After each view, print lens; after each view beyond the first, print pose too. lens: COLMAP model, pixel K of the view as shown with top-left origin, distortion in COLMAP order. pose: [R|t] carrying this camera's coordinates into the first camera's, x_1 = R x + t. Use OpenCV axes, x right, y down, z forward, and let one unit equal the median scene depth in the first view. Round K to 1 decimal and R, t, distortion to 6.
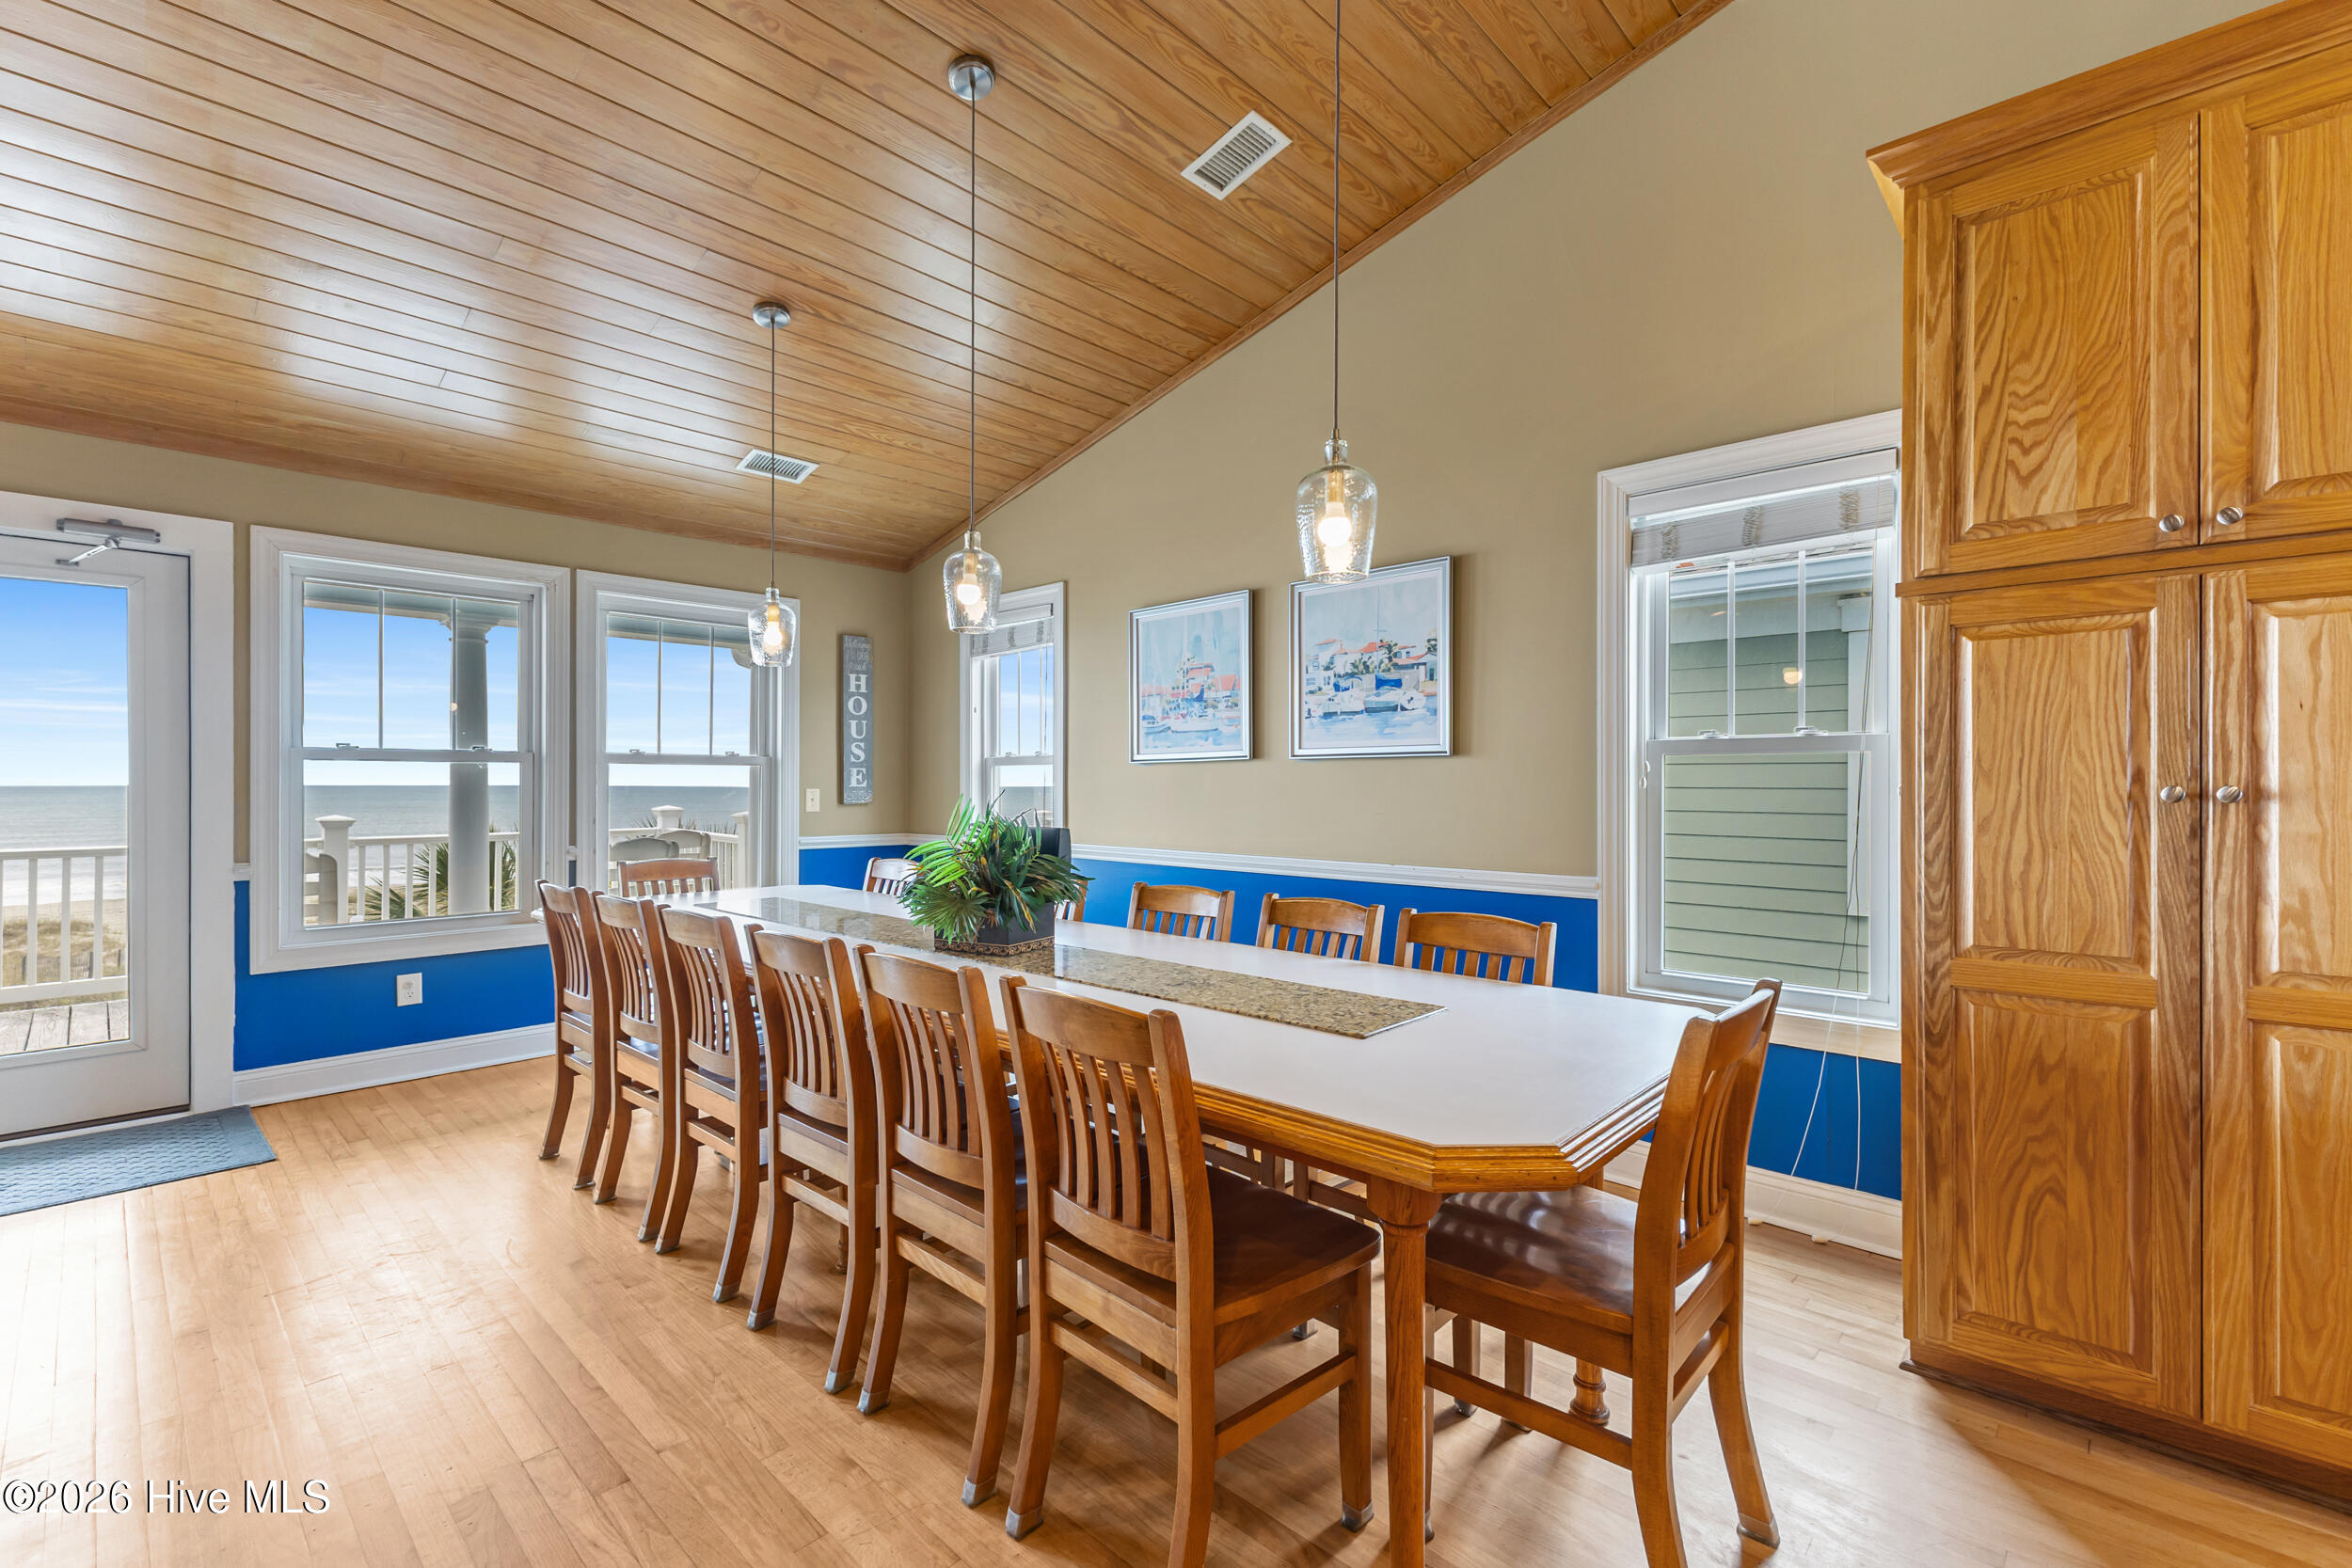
lens RADIAL K [[1012.6, 0, 1173.9], [0, 1012.6, 781.6], [0, 0, 1]] dist [0.013759, -0.003899]
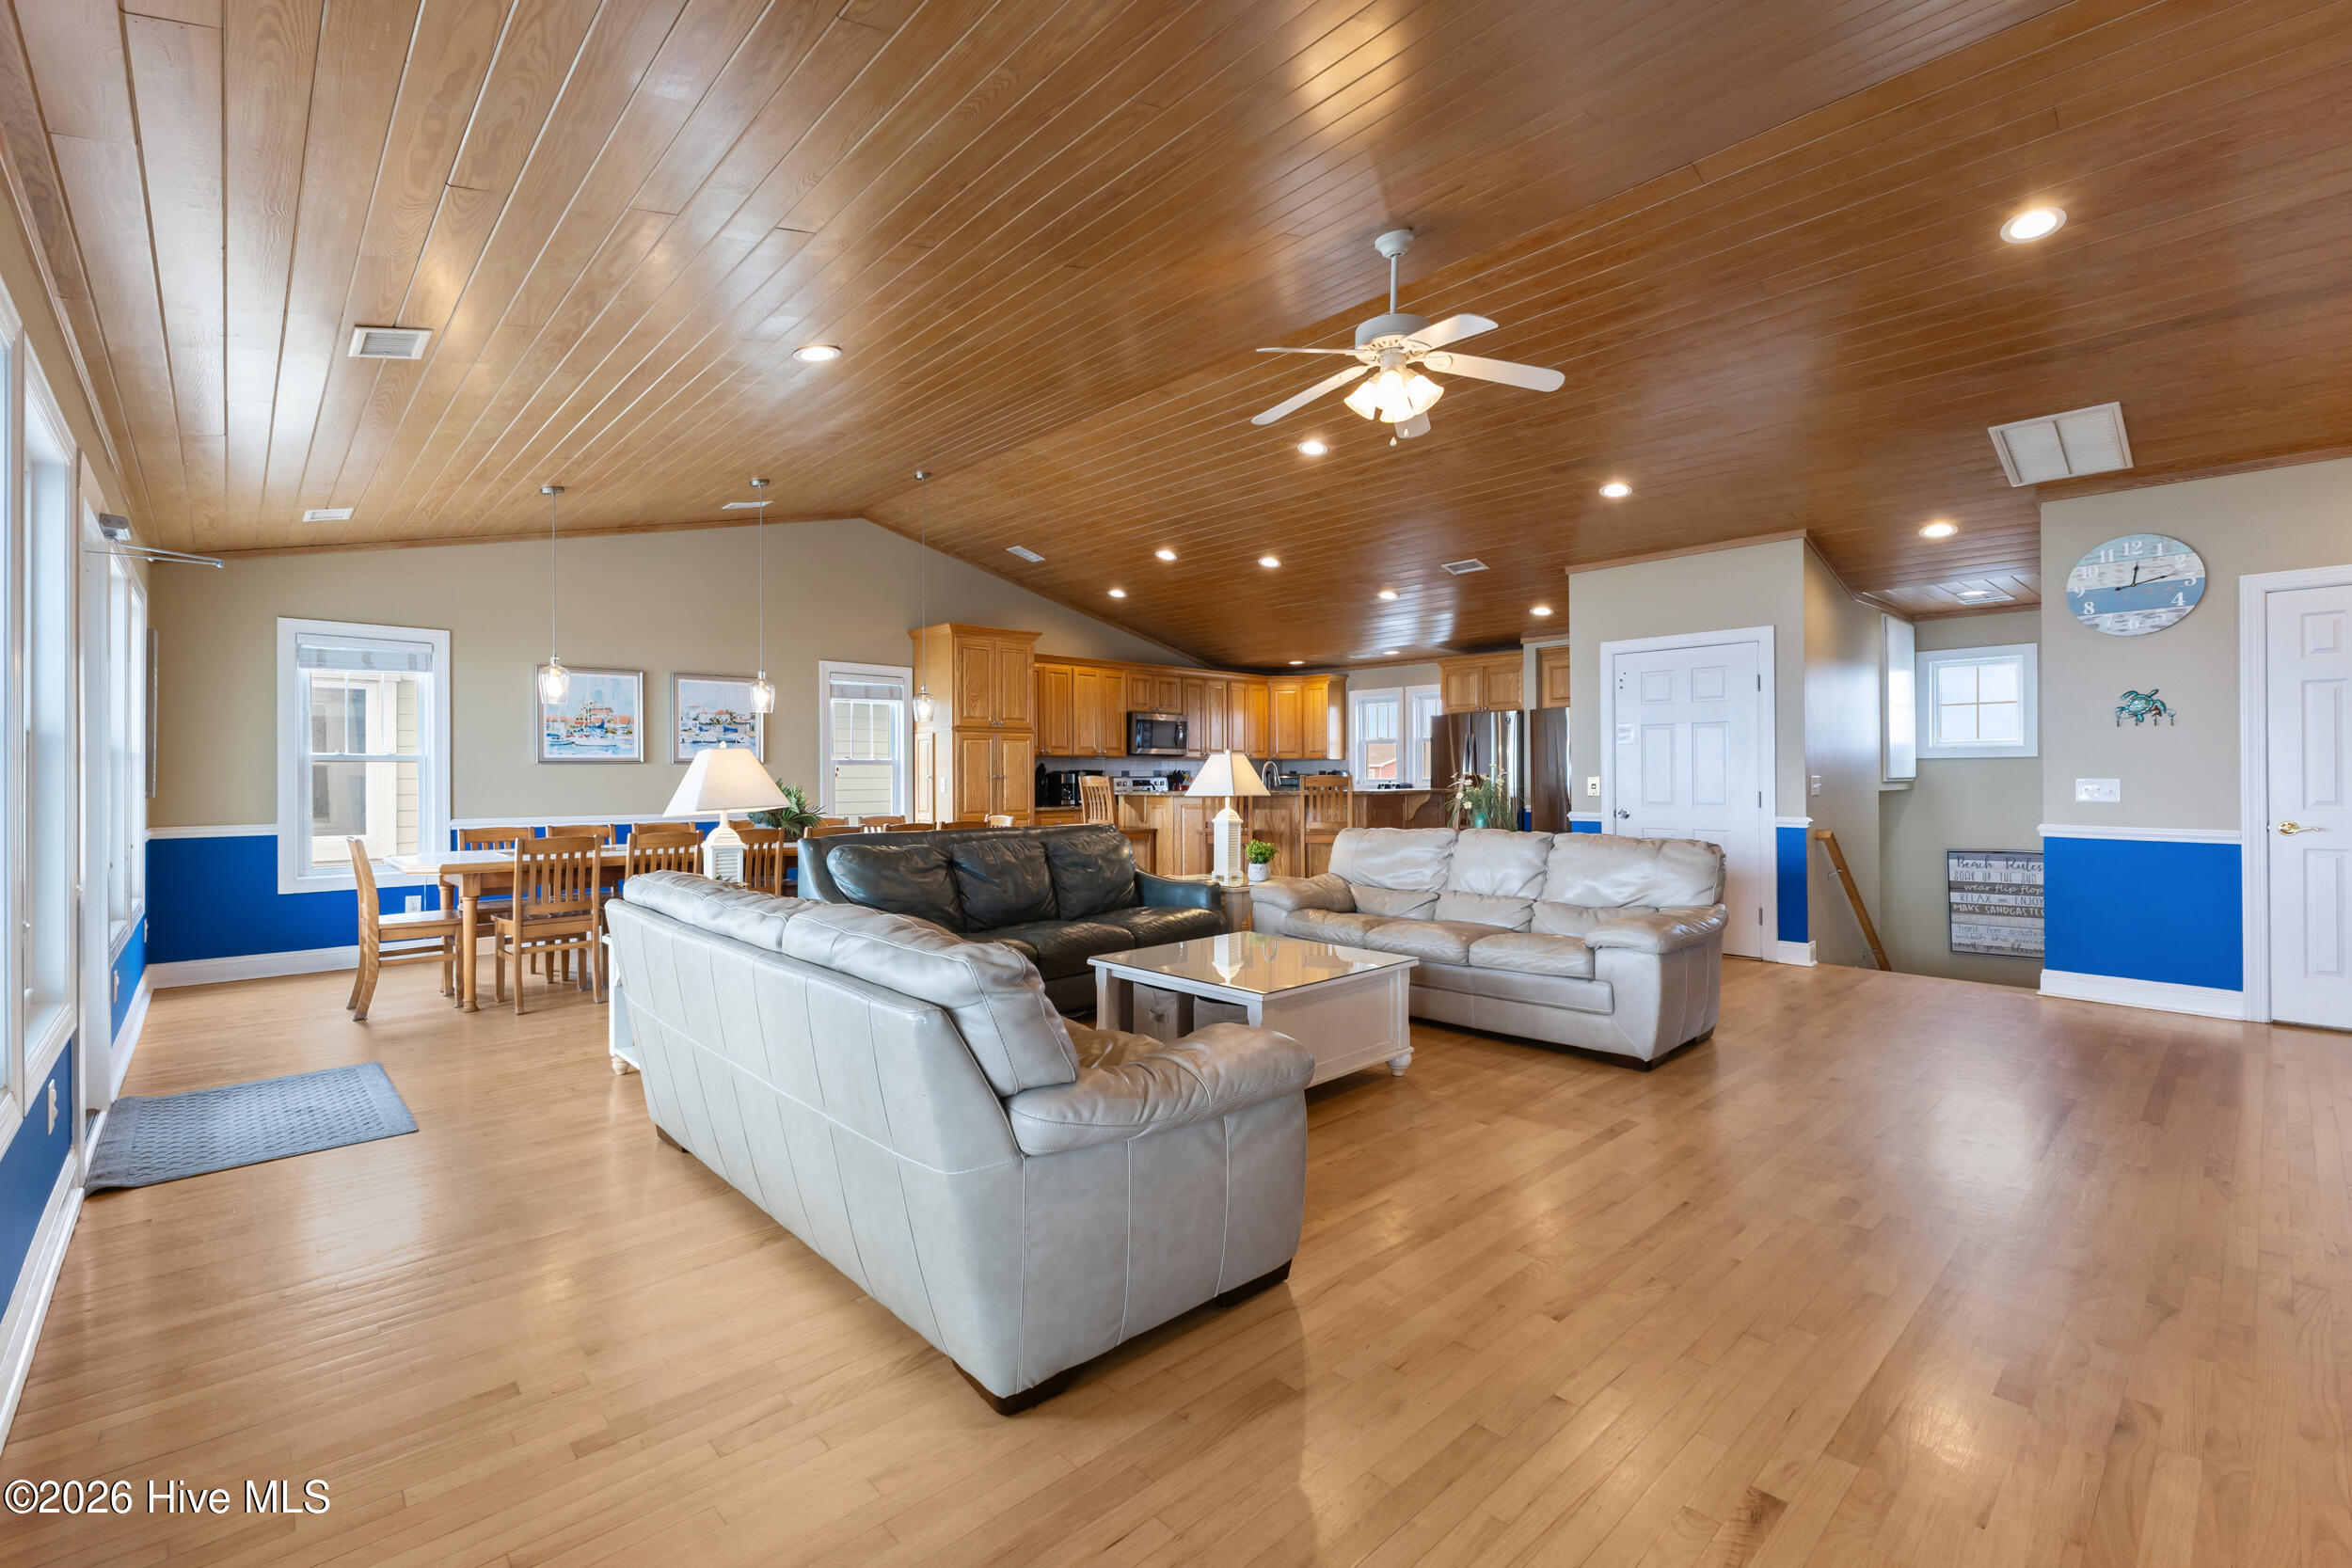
lens RADIAL K [[1012.6, 0, 1174.6], [0, 1012.6, 777.7], [0, 0, 1]] dist [0.013759, -0.003899]
pose [[0.067982, -0.004560, 0.997676, -2.165862], [0.000340, 0.999990, 0.004548, -0.003473], [-0.997686, 0.000030, 0.067983, -0.126090]]
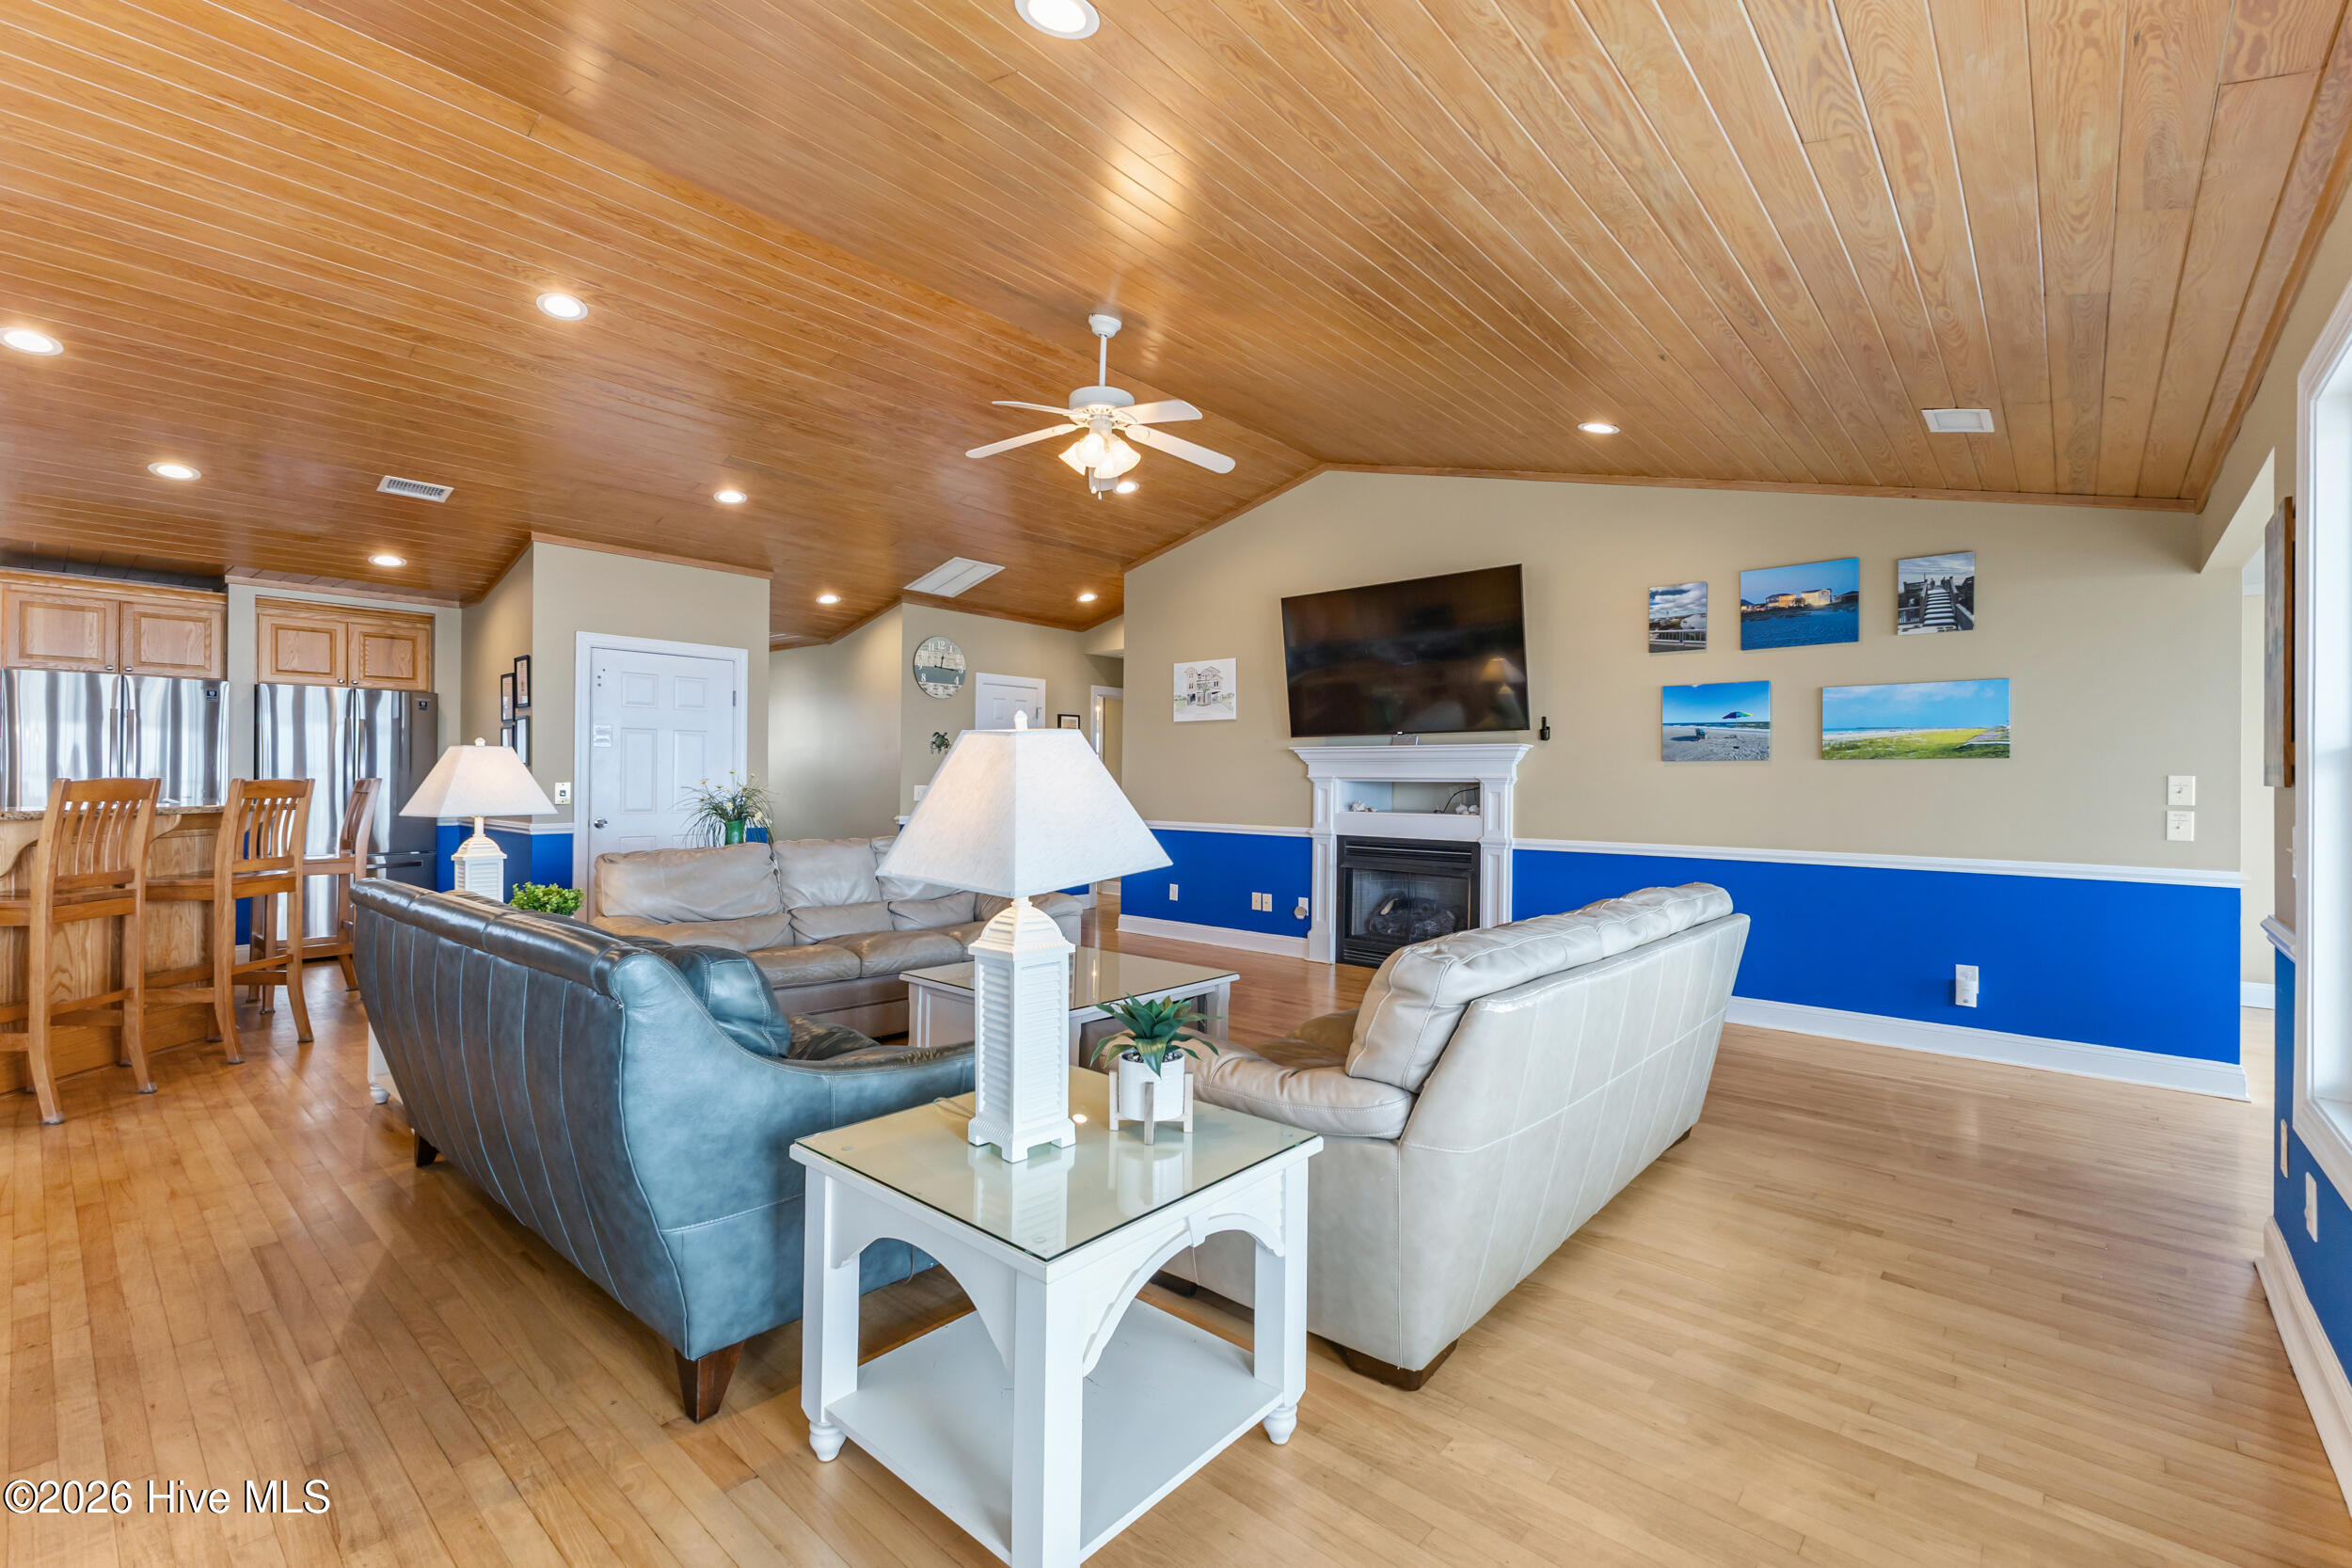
lens RADIAL K [[1012.6, 0, 1176.8], [0, 1012.6, 772.7], [0, 0, 1]] dist [0.013759, -0.003899]
pose [[-0.999286, -0.011933, -0.035846, -0.965370], [-0.011543, 0.999872, -0.011063, -0.005259], [0.035973, -0.010642, -0.999296, 1.121638]]
